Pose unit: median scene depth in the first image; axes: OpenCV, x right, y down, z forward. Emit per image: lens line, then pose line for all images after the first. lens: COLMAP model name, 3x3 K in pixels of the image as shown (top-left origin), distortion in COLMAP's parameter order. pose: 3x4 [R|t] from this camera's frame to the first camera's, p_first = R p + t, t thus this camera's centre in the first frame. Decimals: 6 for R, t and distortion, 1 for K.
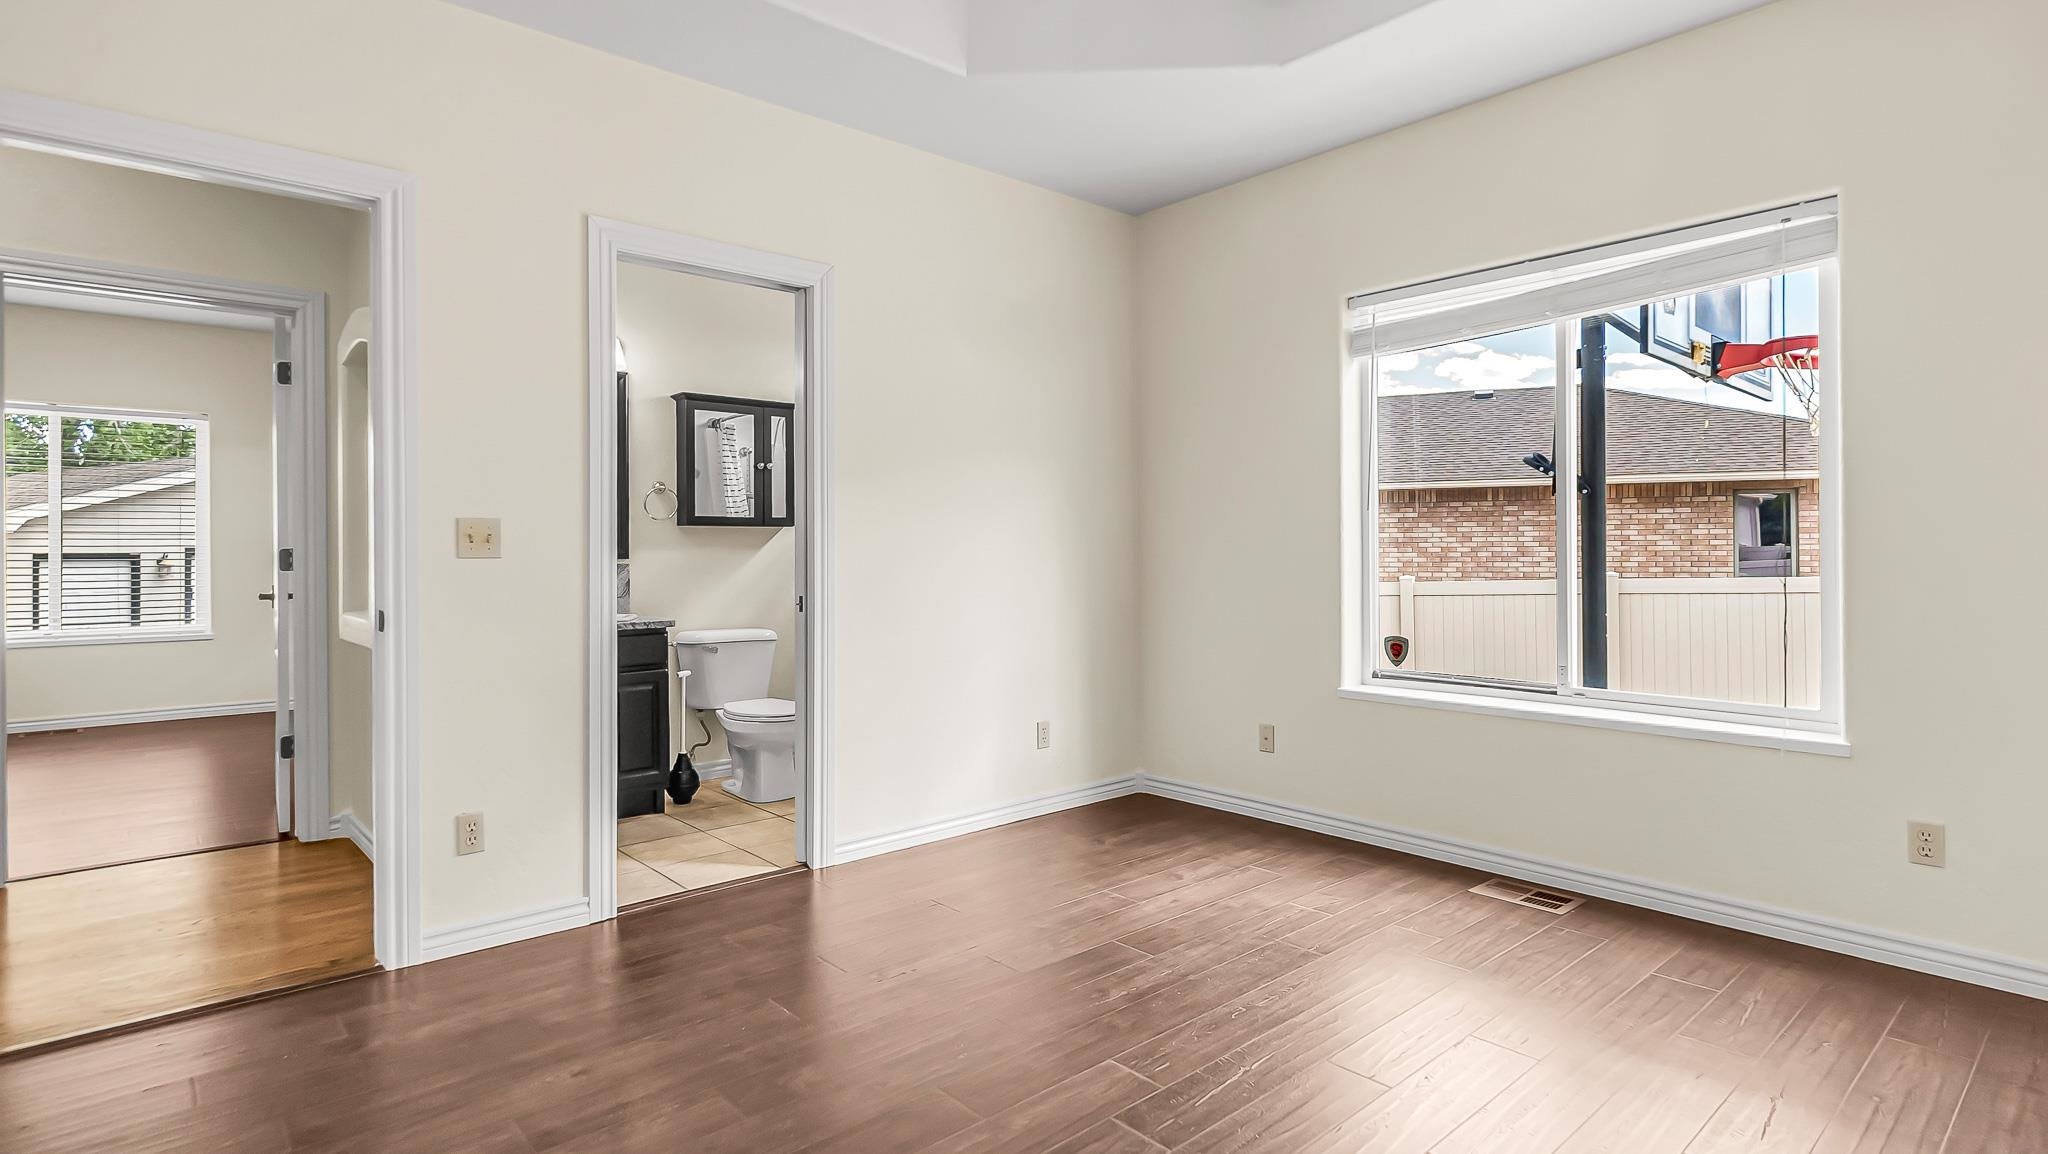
lens RADIAL K [[1020.8, 0, 1028.1], [0, 1020.8, 554.9], [0, 0, 1]] dist [-0.002330, -0.000402]
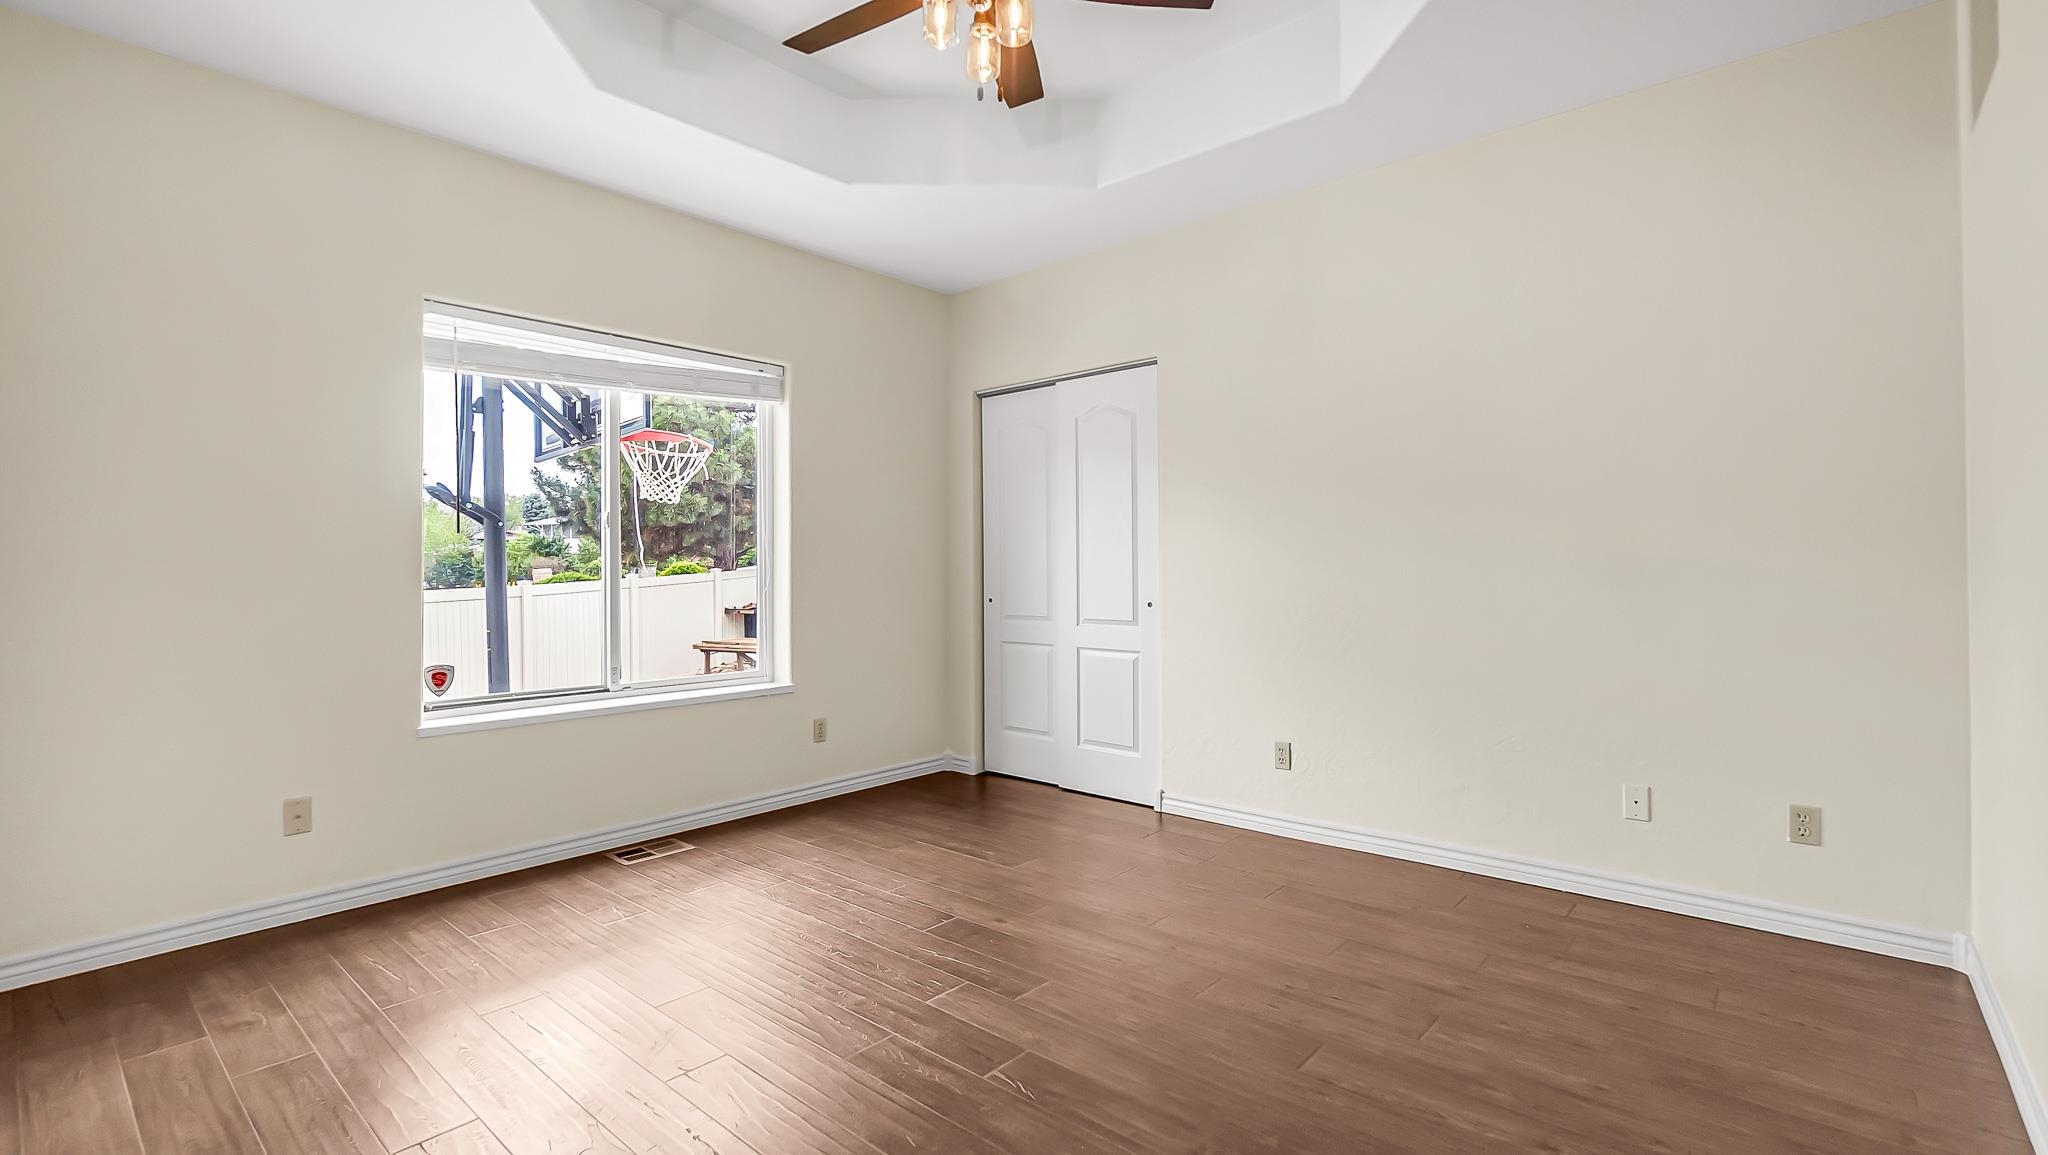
lens RADIAL K [[895.8, 0, 1023.4], [0, 895.8, 583.1], [0, 0, 1]] dist [-0.001064, -0.000469]
pose [[-0.118914, -0.013353, 0.992815, -0.514552], [0.004693, 0.999891, 0.014011, -0.005956], [-0.992894, 0.006325, -0.118838, 0.533356]]
